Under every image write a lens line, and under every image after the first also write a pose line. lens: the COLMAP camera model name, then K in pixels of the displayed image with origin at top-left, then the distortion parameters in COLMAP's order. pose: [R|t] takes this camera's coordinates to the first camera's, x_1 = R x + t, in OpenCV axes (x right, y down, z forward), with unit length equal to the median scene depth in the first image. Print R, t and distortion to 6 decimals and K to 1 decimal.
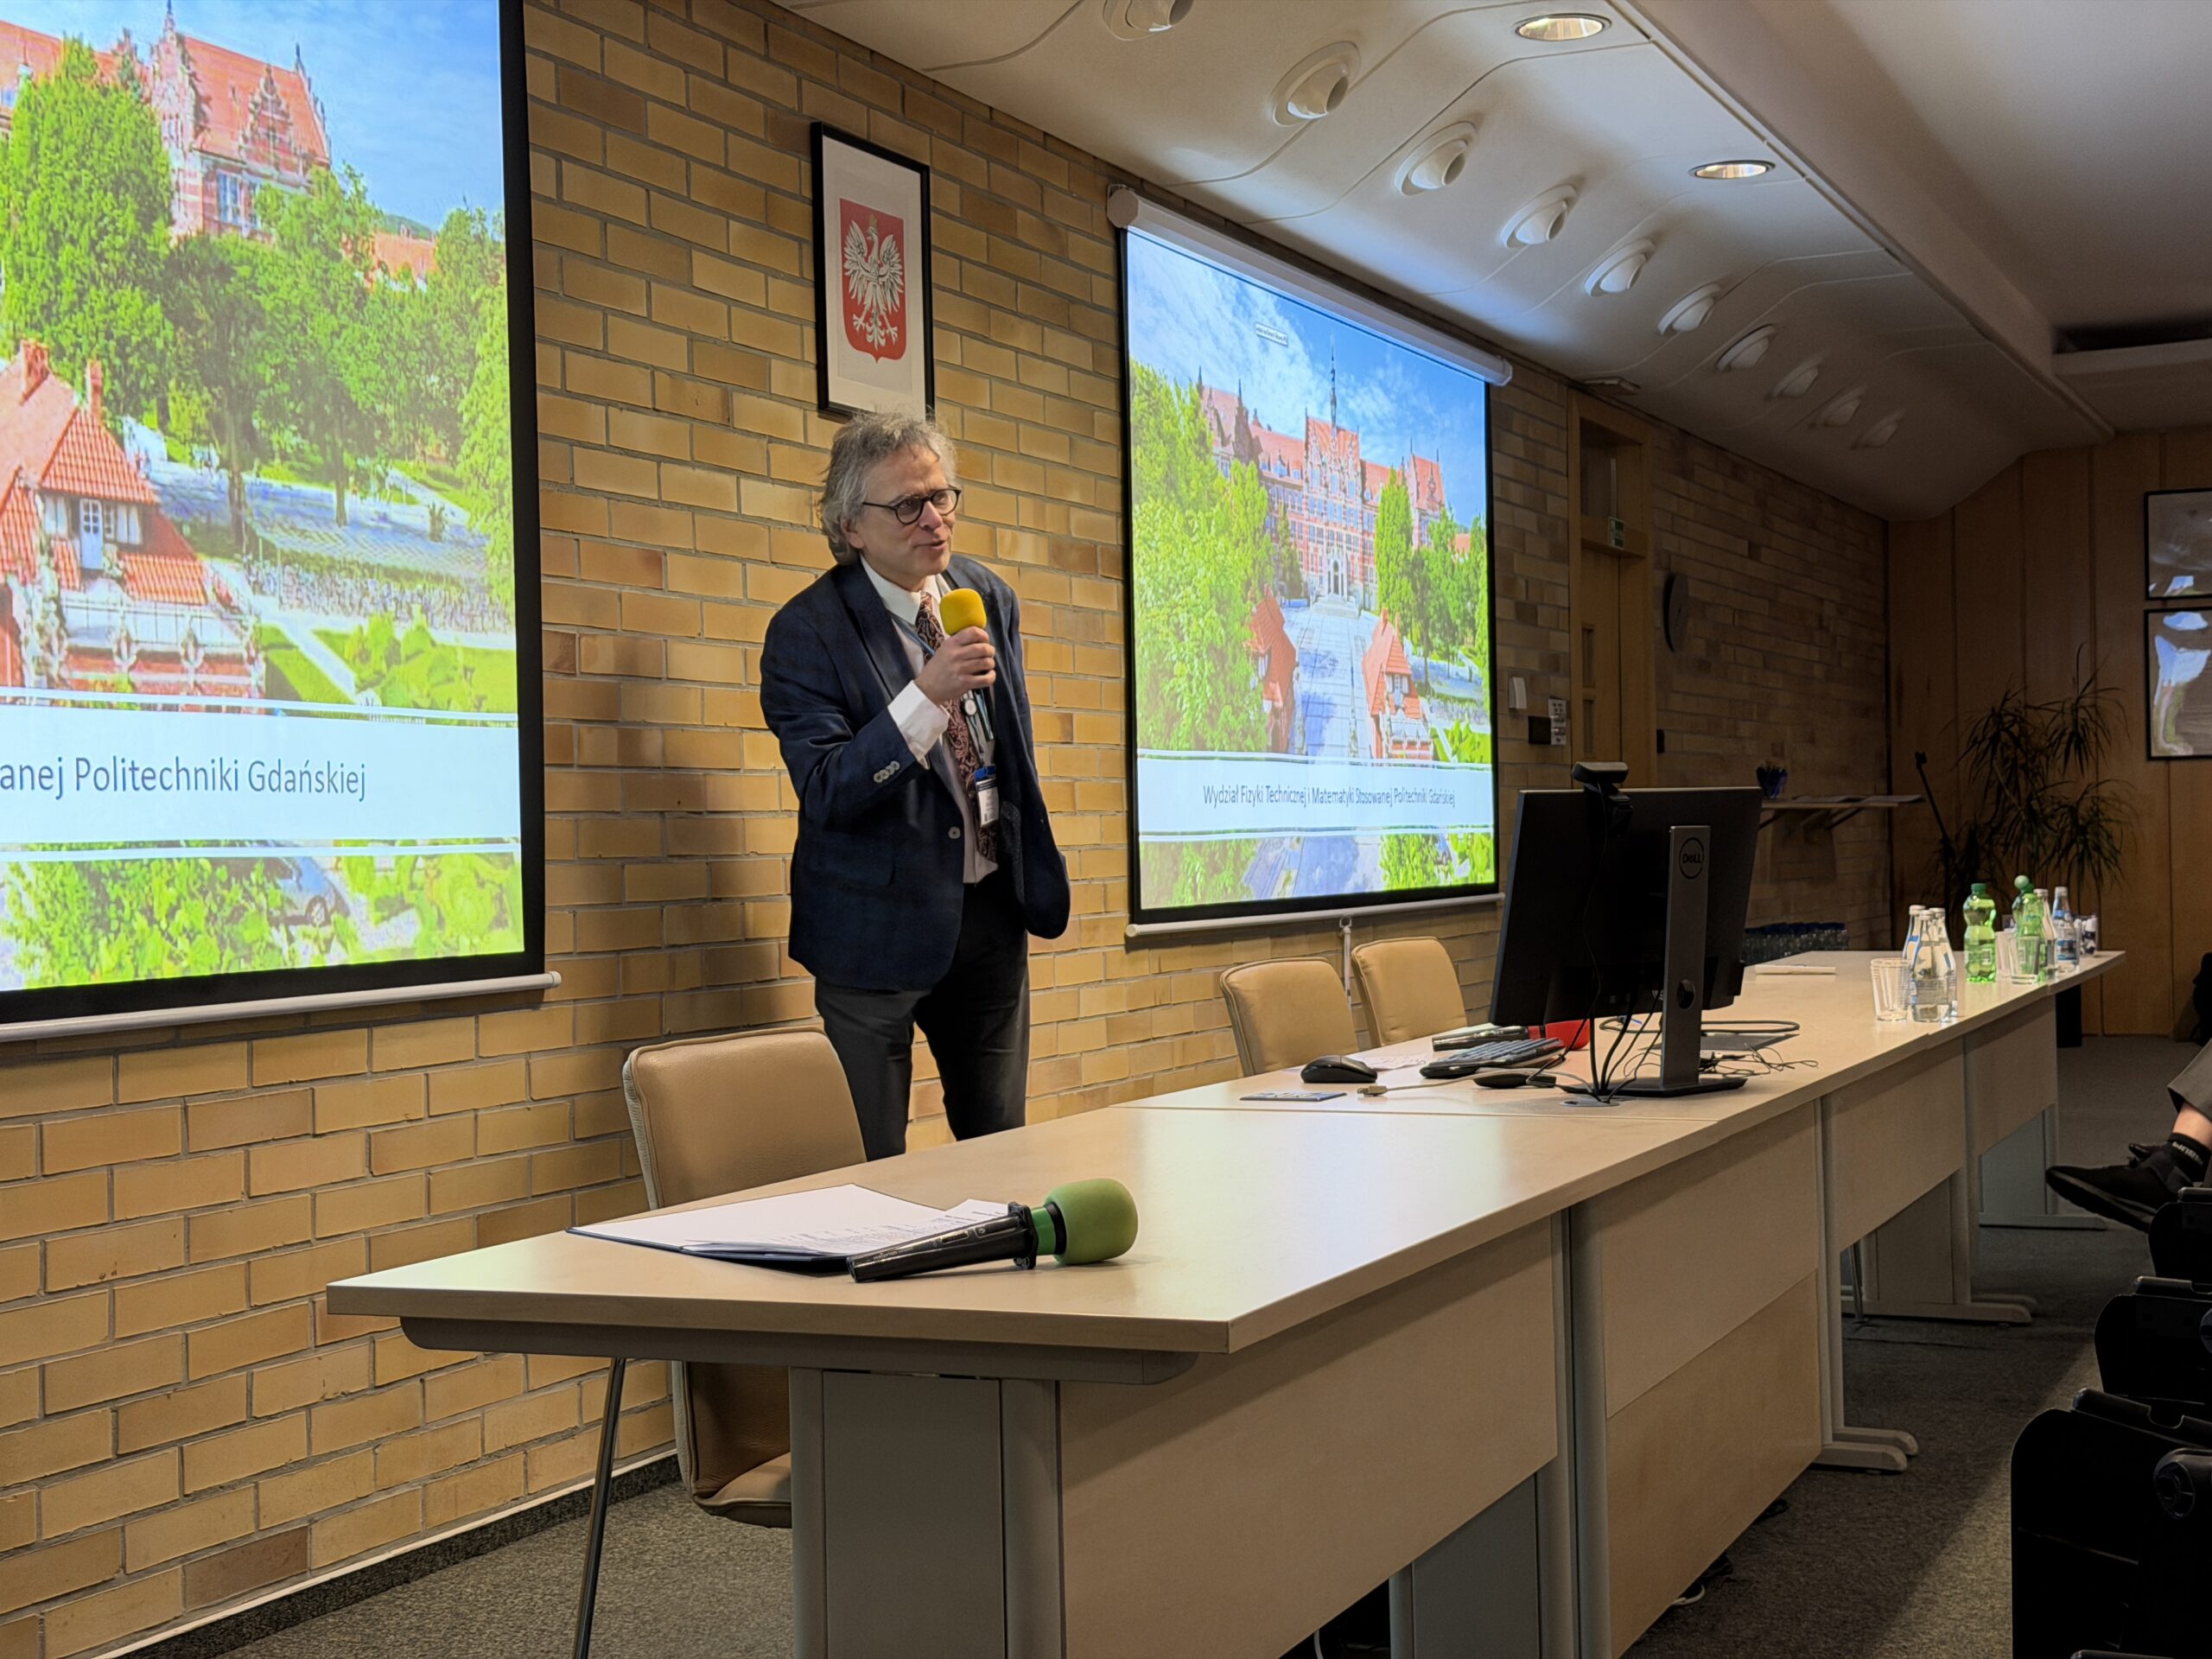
lens RADIAL K [[3100.0, 0, 1115.2], [0, 3100.0, 834.6], [0, 0, 1]] dist [0.200334, -0.390977]
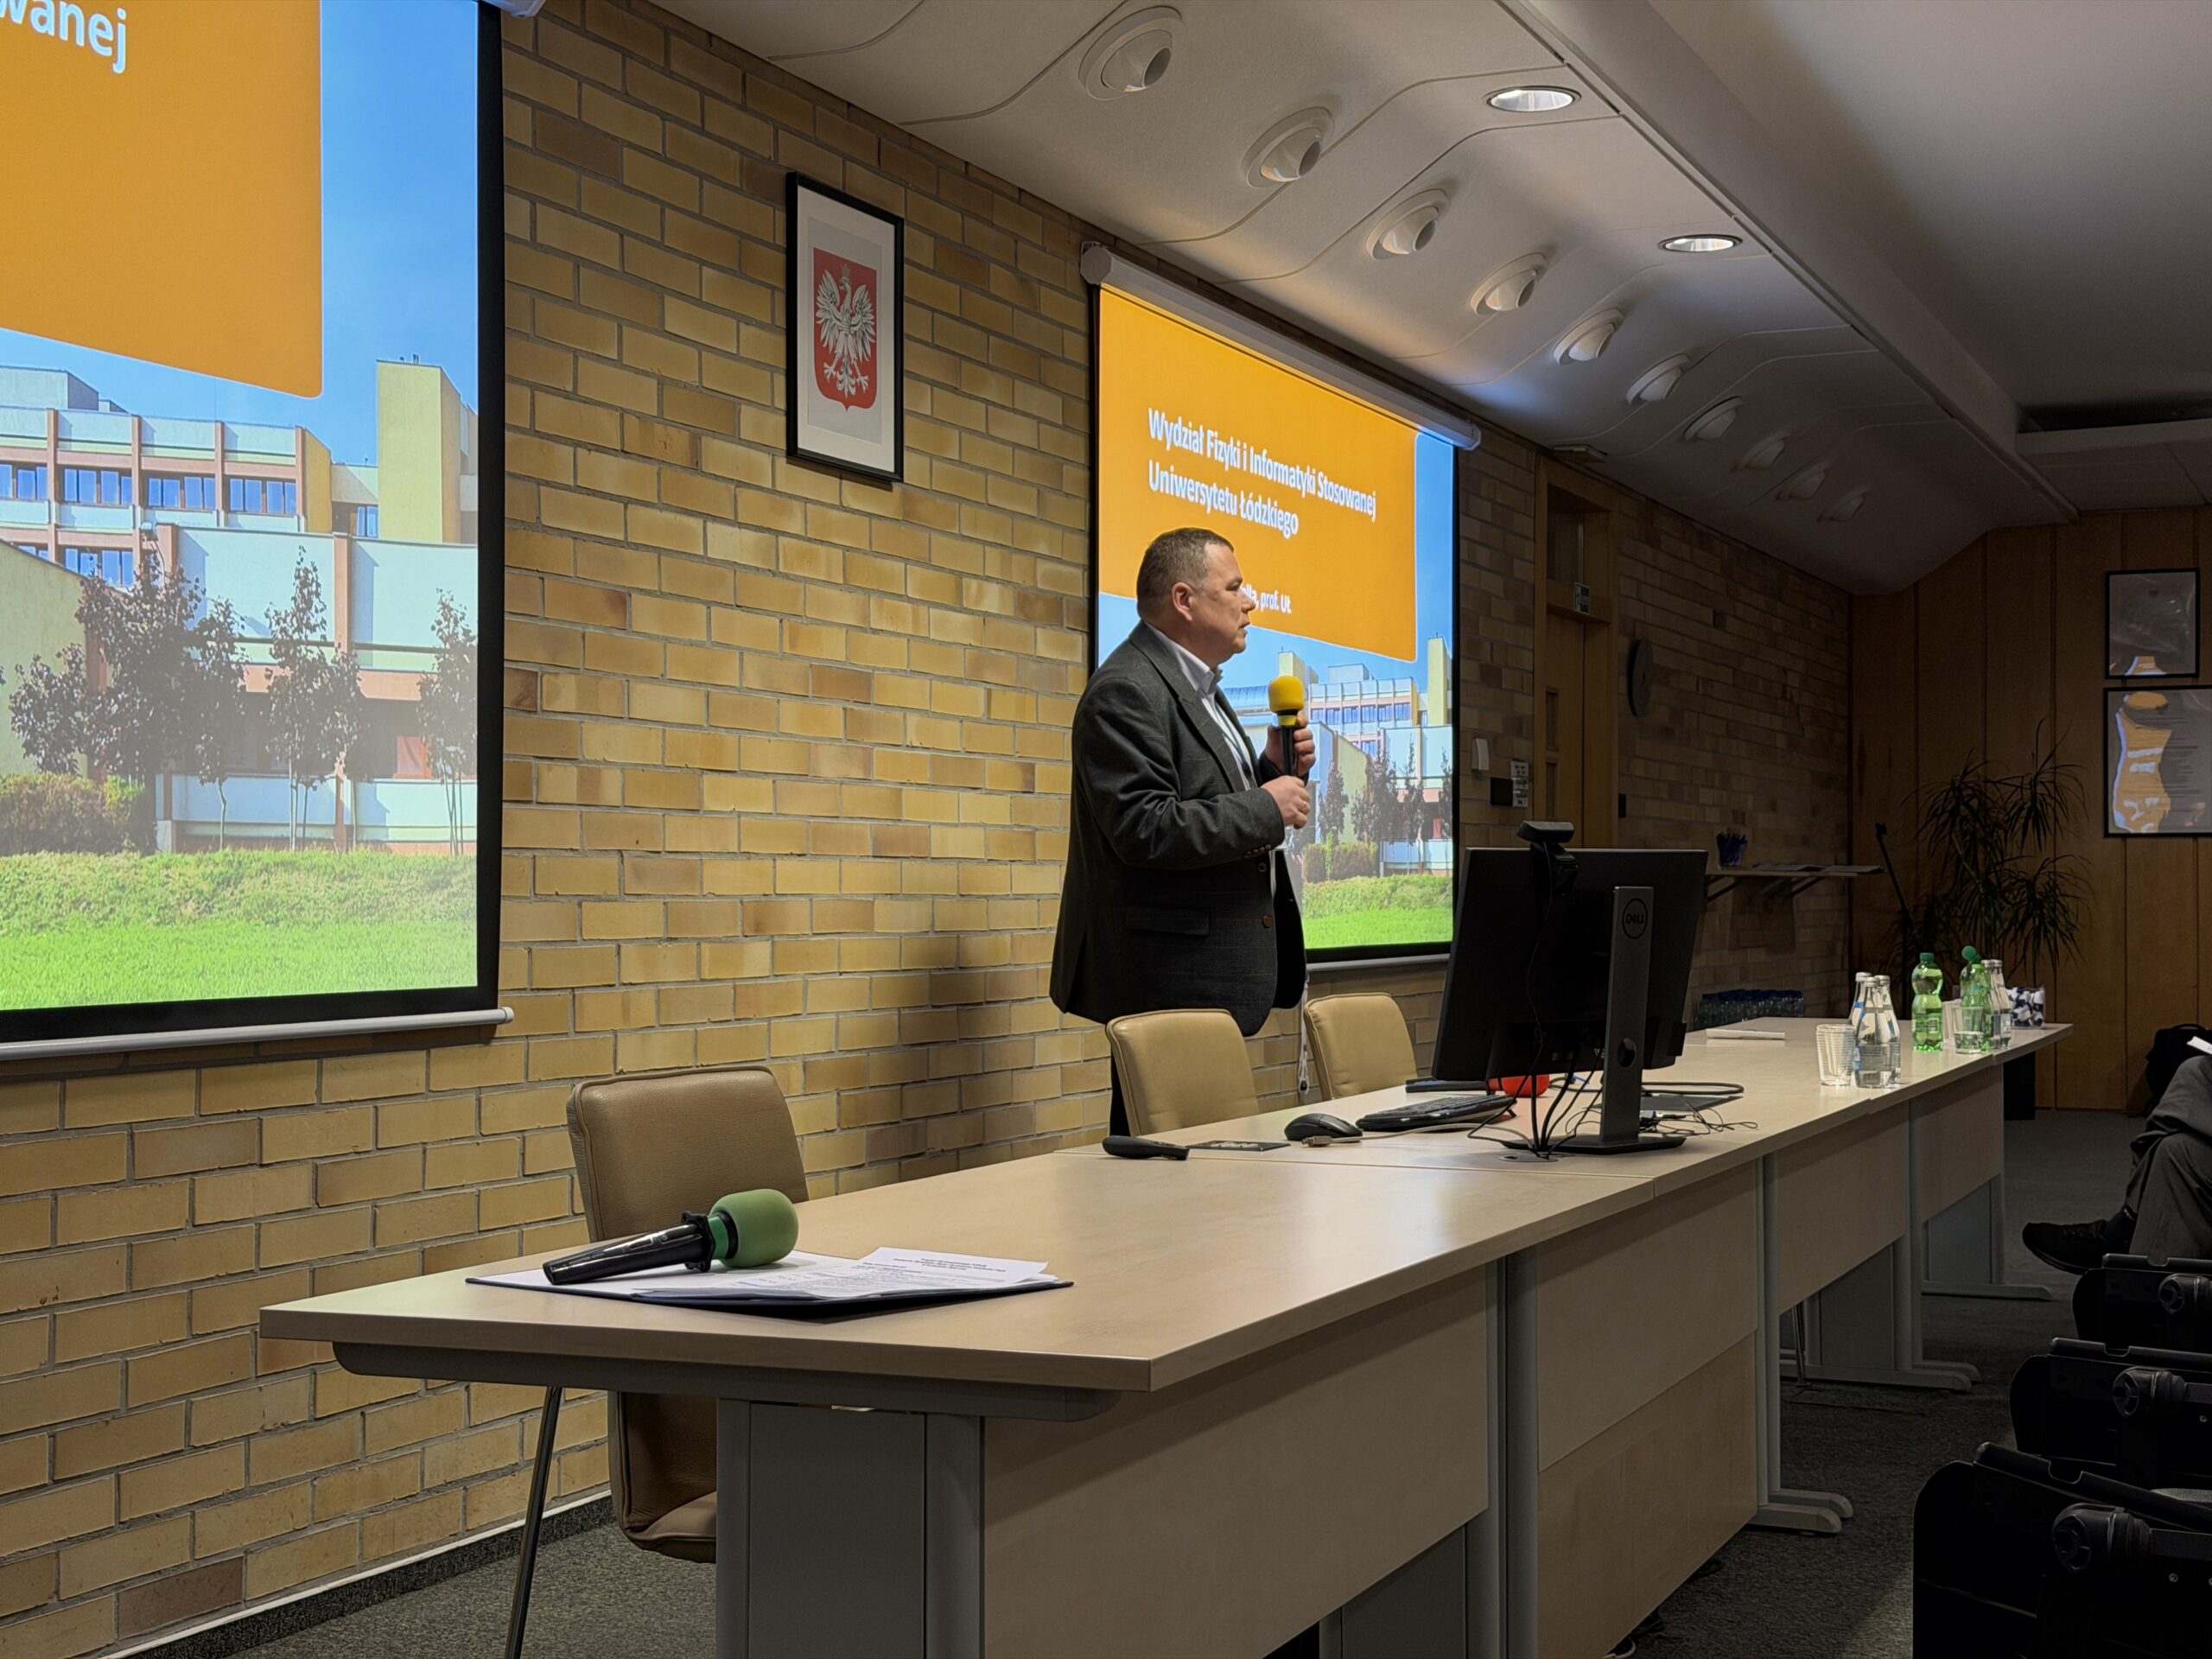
lens RADIAL K [[3098.3, 0, 1129.7], [0, 3098.3, 834.6], [0, 0, 1]] dist [0.192664, -0.350220]
pose [[0.999644, 0.022866, 0.013761, 0.004451], [-0.022623, 0.999590, -0.017572, 0.001298], [-0.014157, 0.017255, 0.999751, -0.006171]]
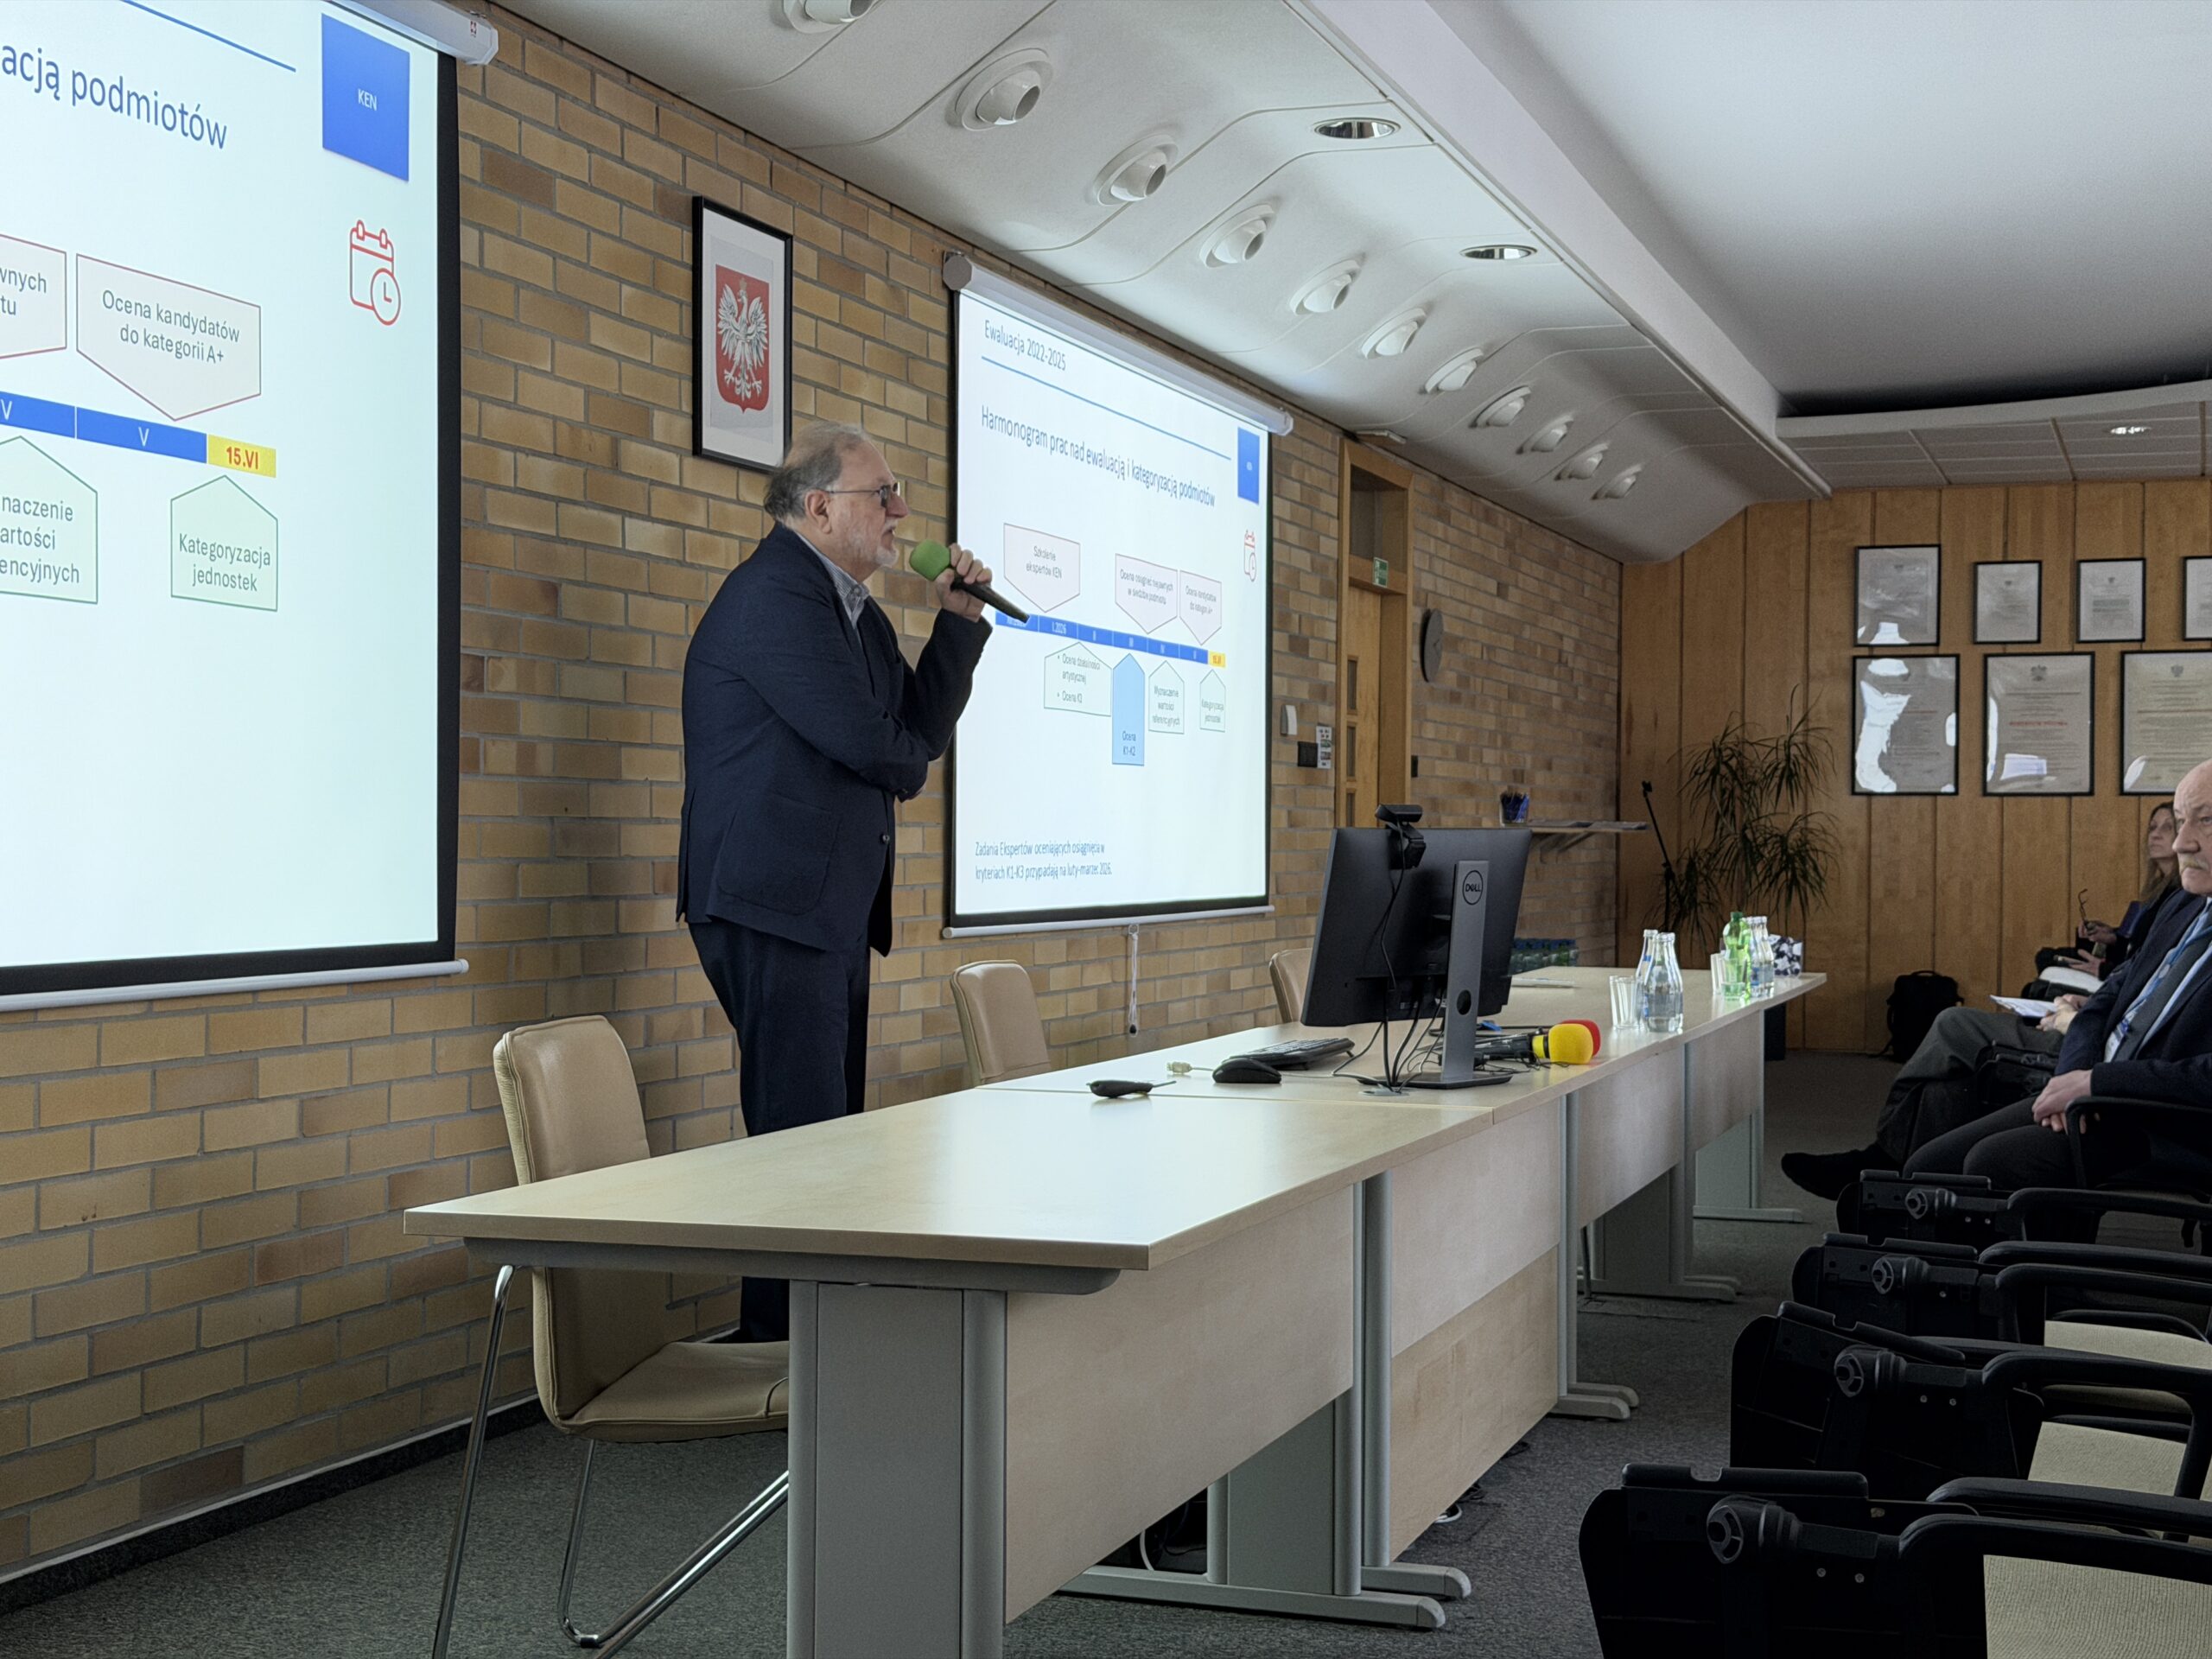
lens RADIAL K [[3098.3, 0, 1129.7], [0, 3098.3, 834.6], [0, 0, 1]] dist [0.192664, -0.350220]
pose [[0.995579, 0.028805, 0.089400, -0.035867], [-0.028840, 0.999584, -0.000906, -0.005528], [-0.089389, -0.001676, 0.995995, -0.113573]]
